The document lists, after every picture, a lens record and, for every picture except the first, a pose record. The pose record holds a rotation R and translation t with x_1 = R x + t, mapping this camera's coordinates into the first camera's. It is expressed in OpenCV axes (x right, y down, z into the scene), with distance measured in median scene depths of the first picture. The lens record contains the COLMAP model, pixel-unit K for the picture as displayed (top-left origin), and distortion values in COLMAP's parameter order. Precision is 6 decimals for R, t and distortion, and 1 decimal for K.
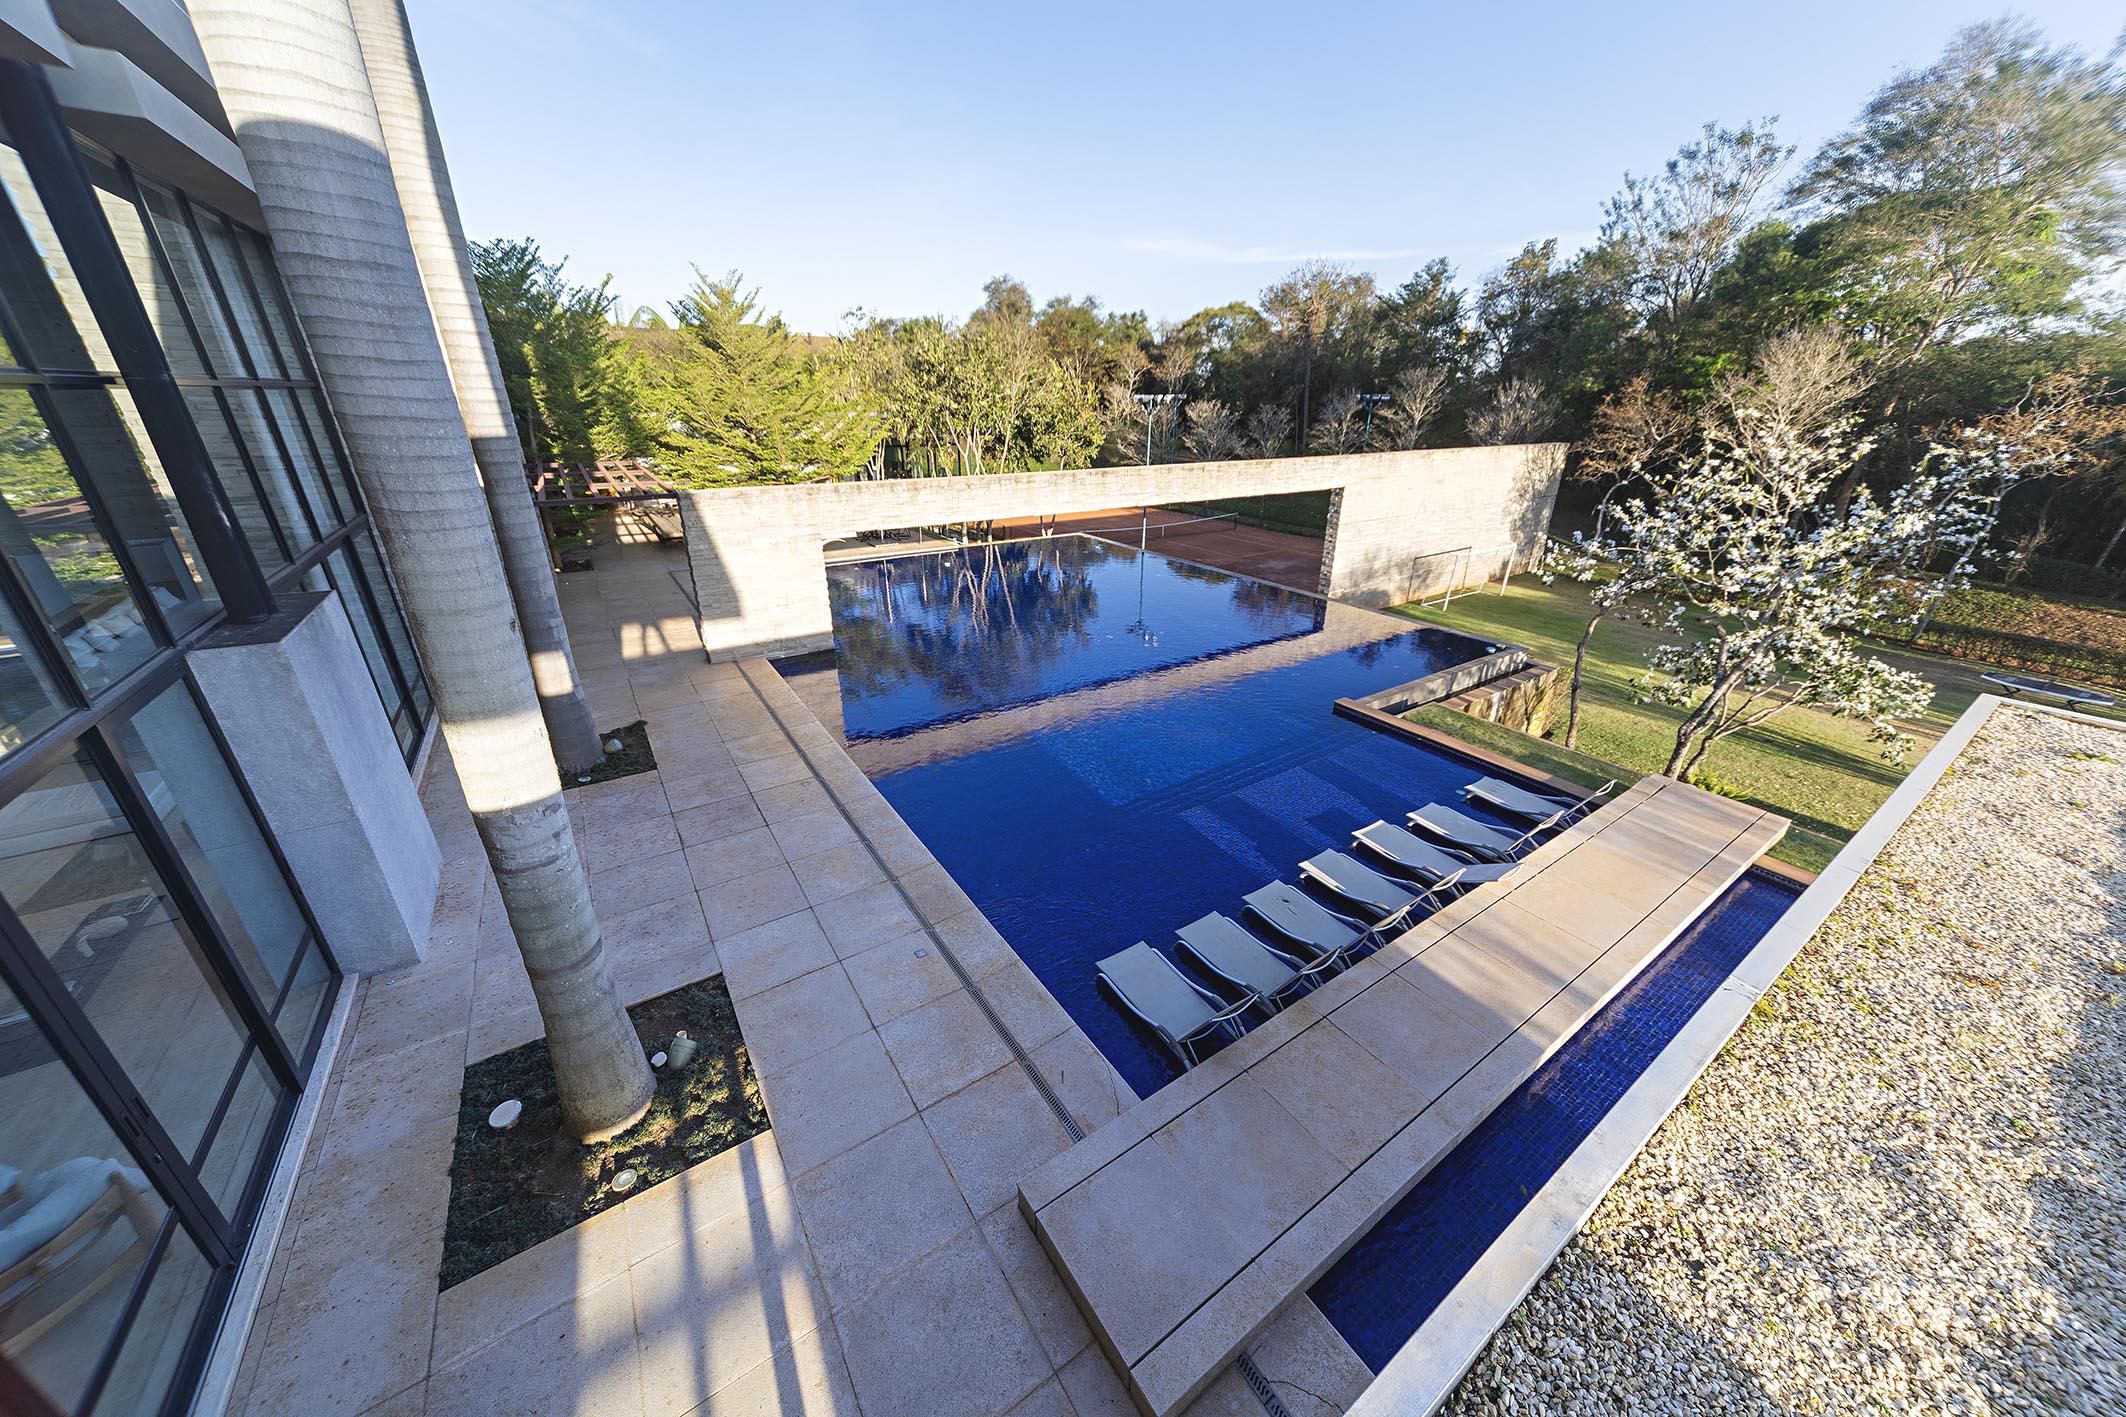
lens RADIAL K [[718.8, 0, 1063.0], [0, 718.8, 708.5], [0, 0, 1]] dist [0.008515, -0.000083]
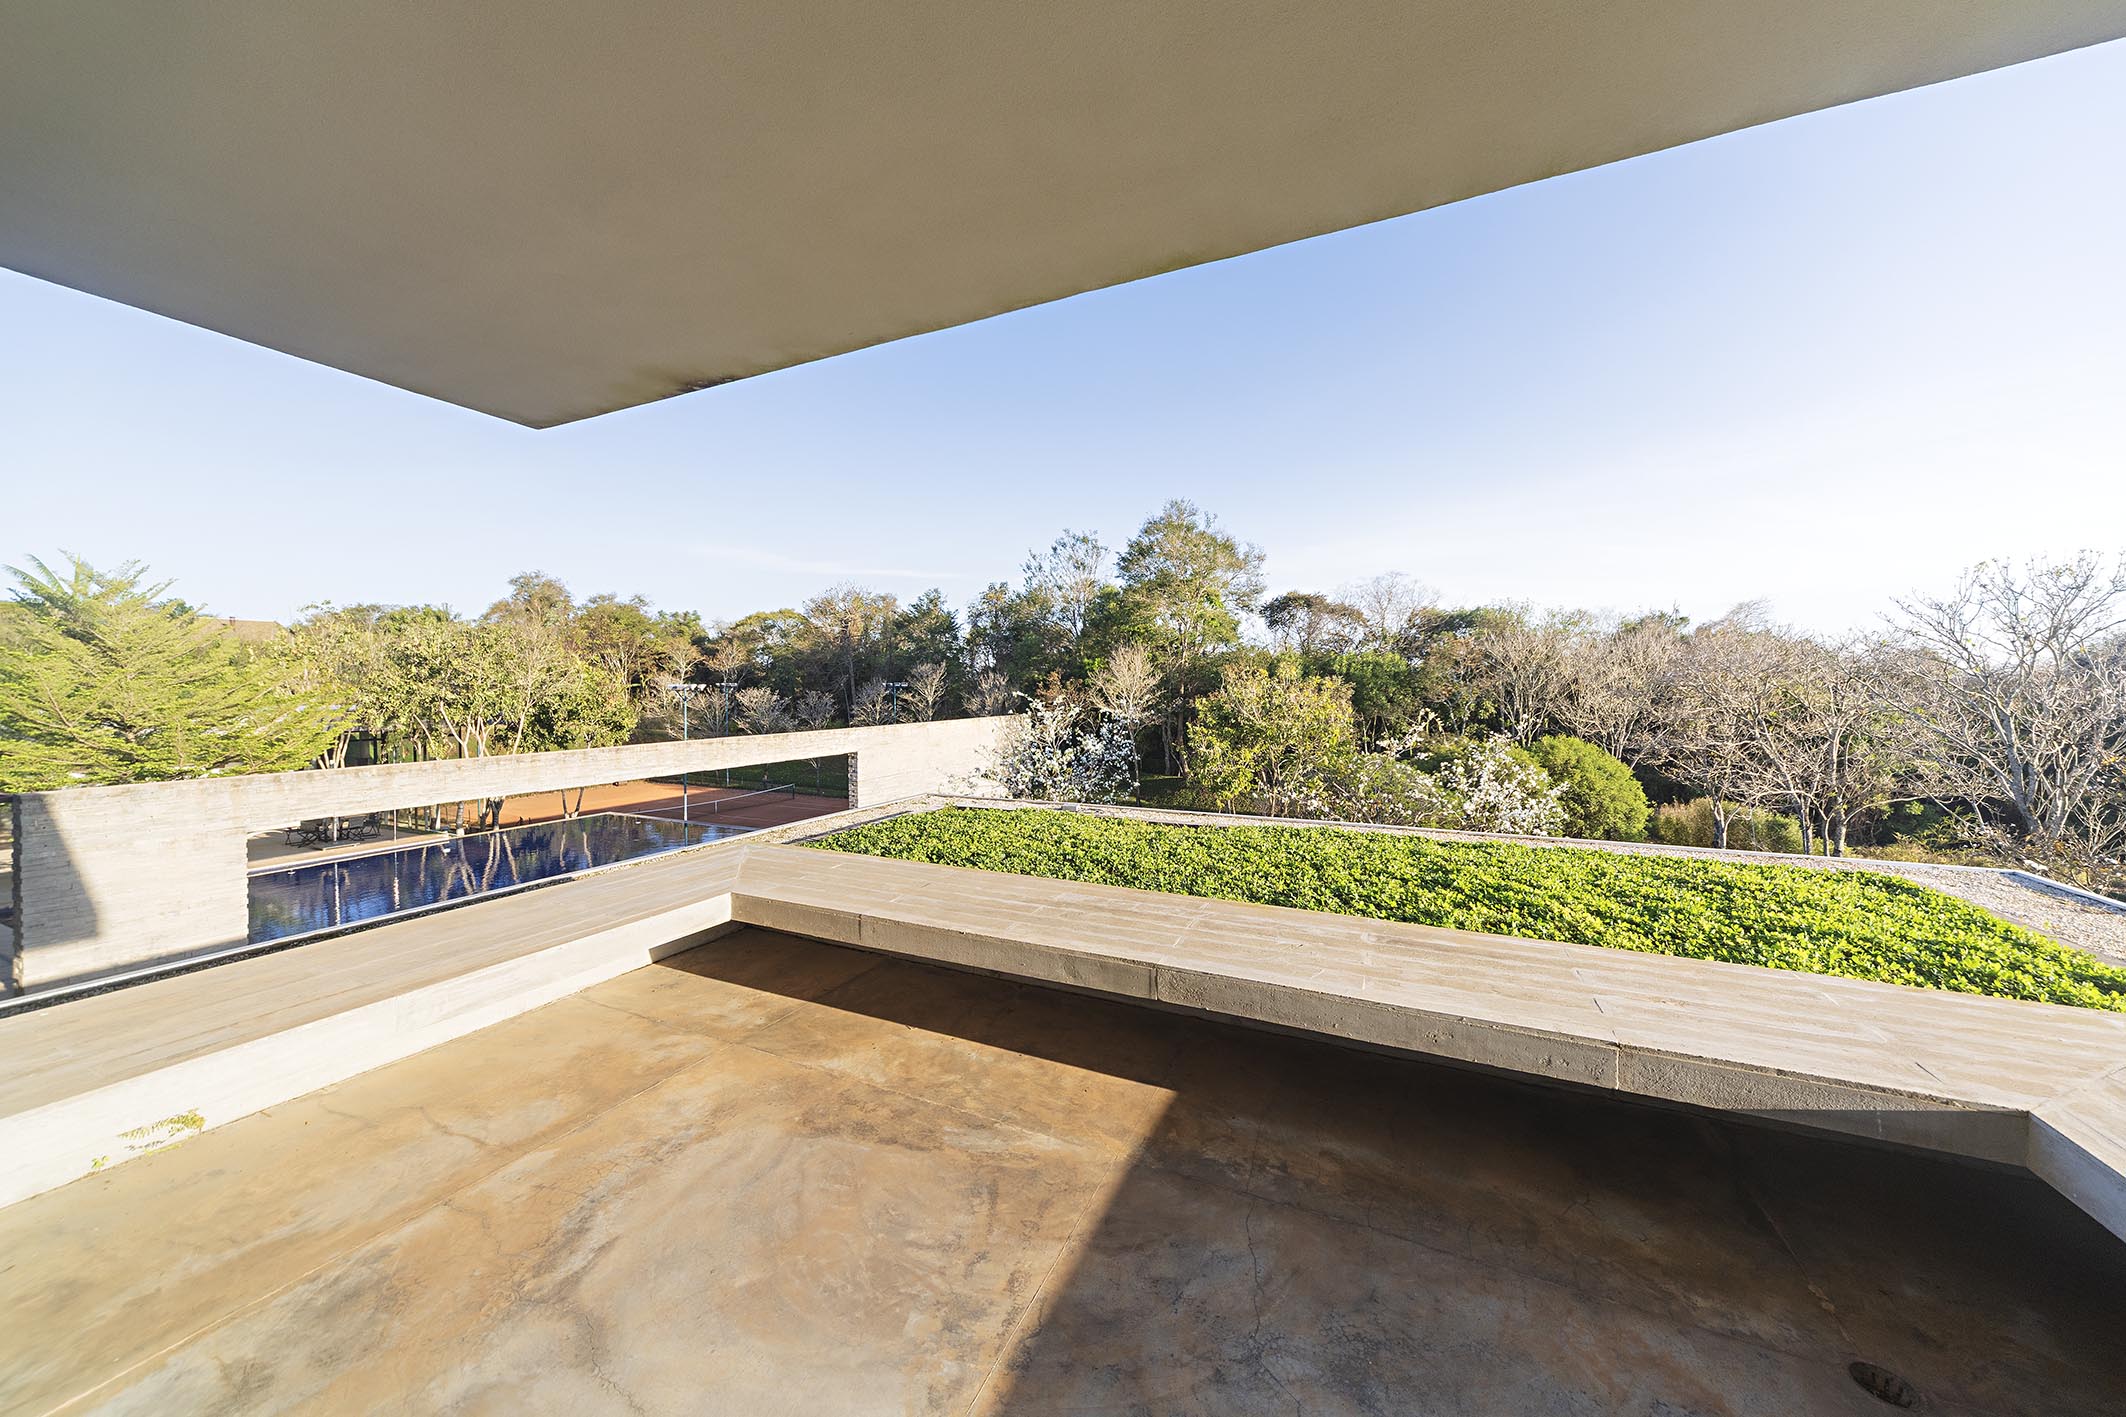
lens RADIAL K [[724.1, 0, 1063.0], [0, 724.1, 708.5], [0, 0, 1]] dist [0.001060, 0.000072]
pose [[0.852628, -0.025577, 0.521892, 0.028127], [0.214674, 0.927760, -0.305249, 0.047221], [-0.476383, 0.372301, 0.796525, -0.111277]]
